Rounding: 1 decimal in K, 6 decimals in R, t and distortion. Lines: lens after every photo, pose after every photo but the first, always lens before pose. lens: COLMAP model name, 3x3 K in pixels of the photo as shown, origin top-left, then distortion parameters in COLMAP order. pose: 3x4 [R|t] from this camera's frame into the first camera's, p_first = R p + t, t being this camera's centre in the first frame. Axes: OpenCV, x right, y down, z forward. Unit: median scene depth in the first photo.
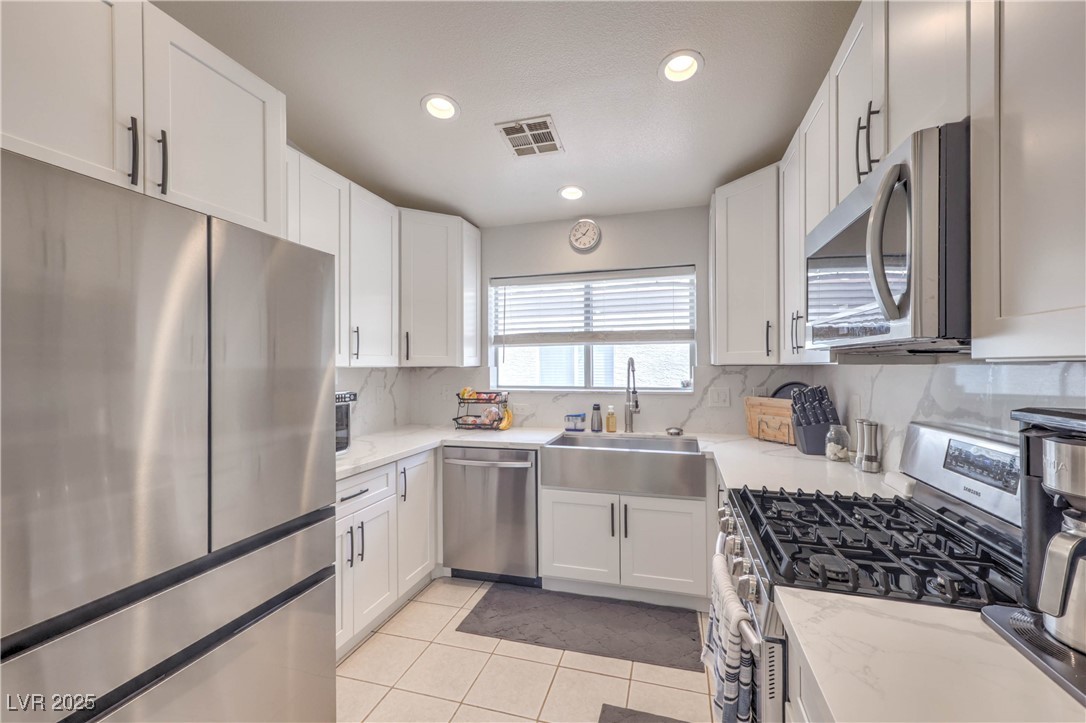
lens RADIAL K [[440.6, 0, 545.6], [0, 440.6, 363.1], [0, 0, 1]] dist [0.000477, 0.000597]
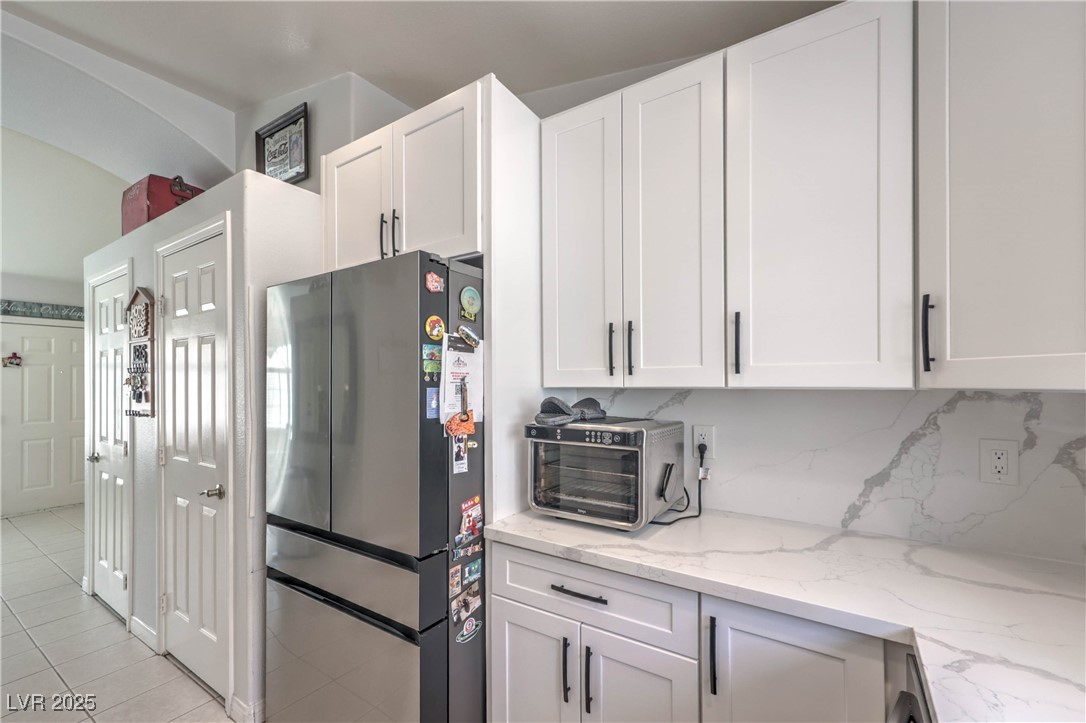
lens RADIAL K [[440.6, 0, 550.7], [0, 440.6, 385.1], [0, 0, 1]] dist [0.000477, 0.000597]
pose [[-0.274278, -0.000248, -0.961650, 0.144963], [0.004744, 0.999987, -0.001611, 0.004193], [0.961639, -0.005004, -0.274274, 0.938918]]
